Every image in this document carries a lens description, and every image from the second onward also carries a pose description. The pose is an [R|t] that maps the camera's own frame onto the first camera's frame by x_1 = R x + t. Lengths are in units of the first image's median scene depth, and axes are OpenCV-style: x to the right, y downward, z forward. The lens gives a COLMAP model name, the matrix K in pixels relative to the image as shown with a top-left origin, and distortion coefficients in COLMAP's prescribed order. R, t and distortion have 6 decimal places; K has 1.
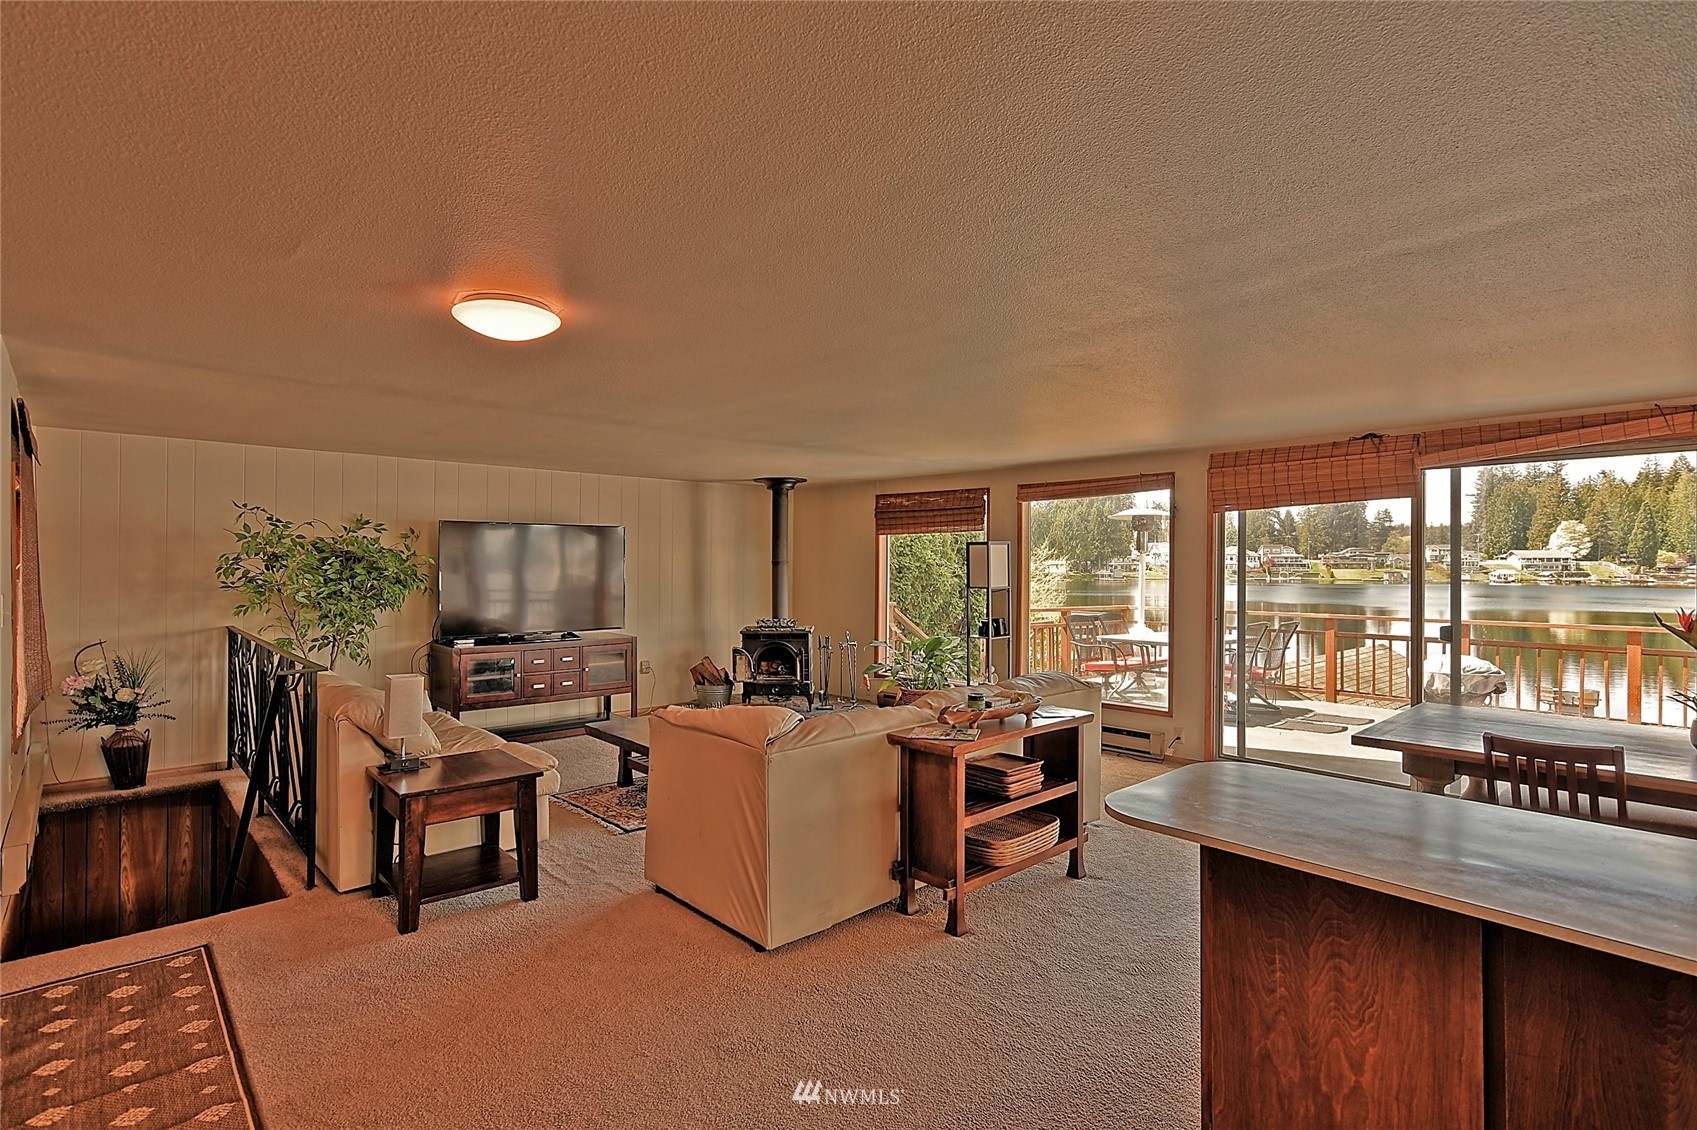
lens RADIAL K [[839.7, 0, 870.7], [0, 839.7, 564.1], [0, 0, 1]] dist [-0.010485, 0.018191]
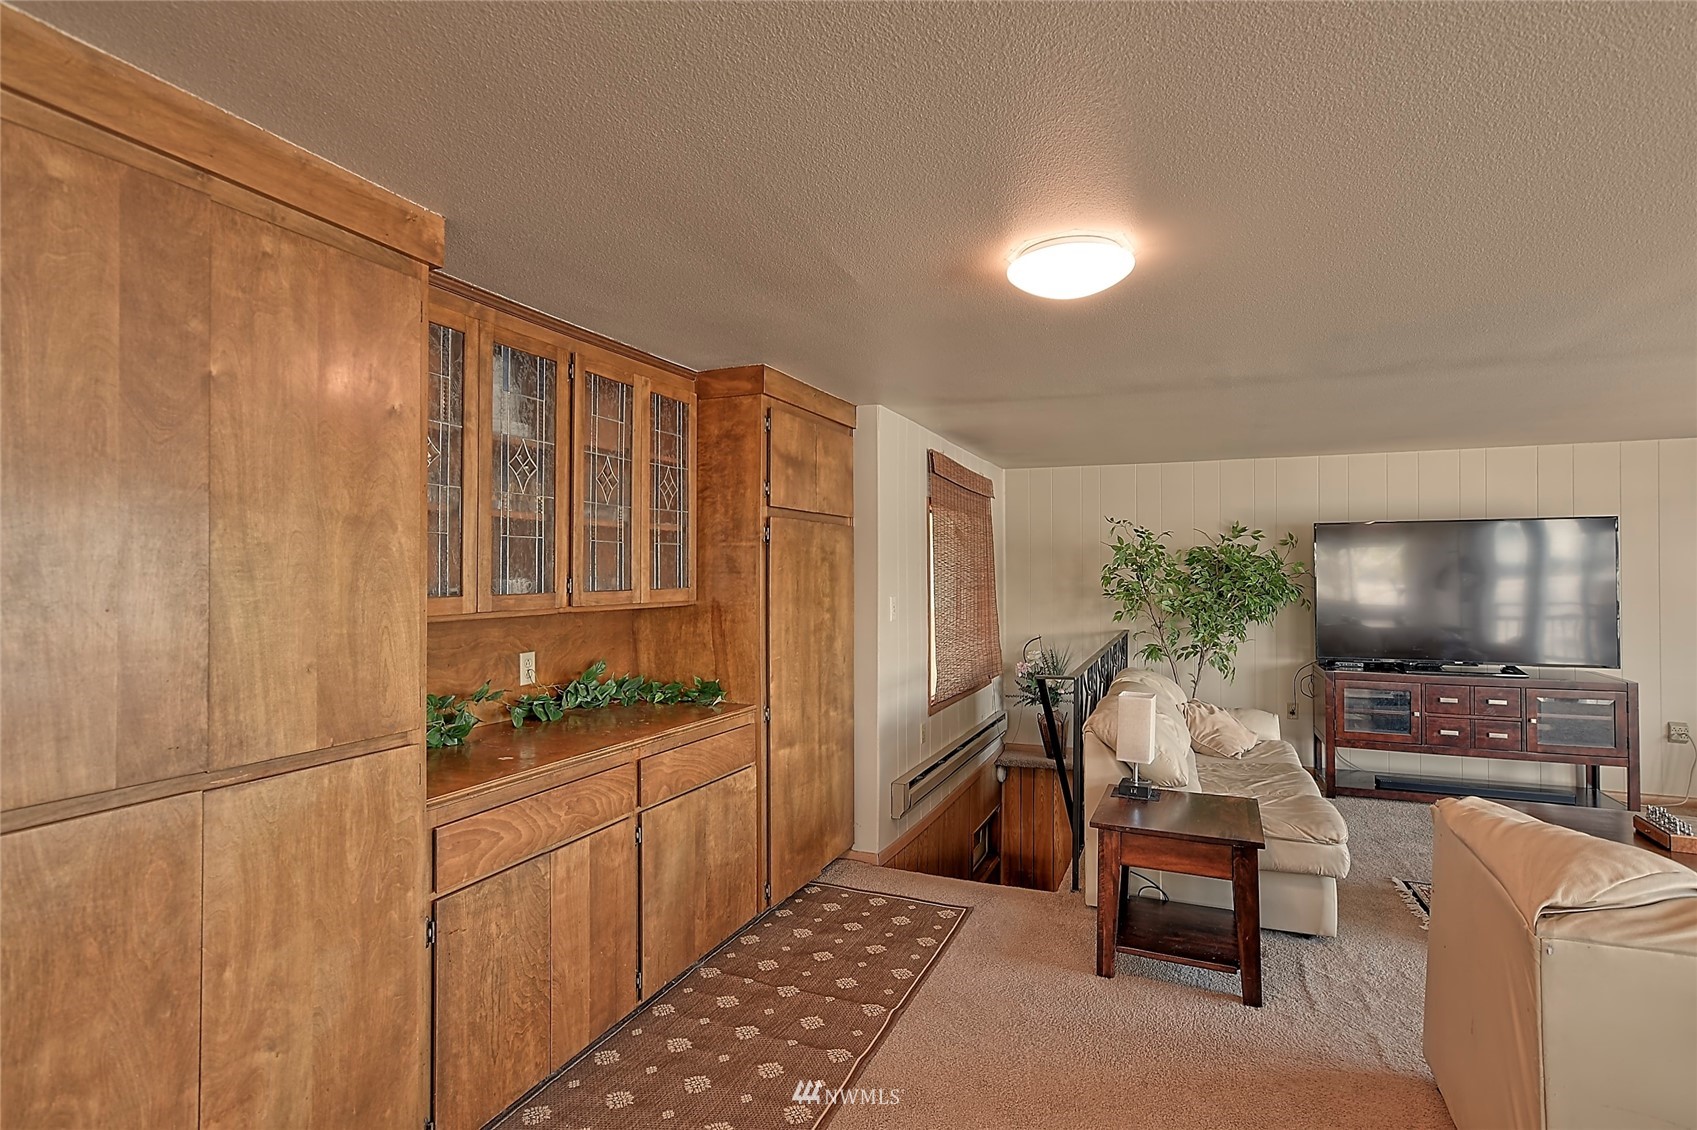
lens RADIAL K [[839.7, 0, 870.7], [0, 839.7, 564.1], [0, 0, 1]] dist [-0.010485, 0.018191]
pose [[0.387019, -0.015701, -0.921938, 0.141836], [0.004333, 0.999875, -0.015210, 0.002538], [0.922062, 0.001891, 0.387038, 0.292535]]
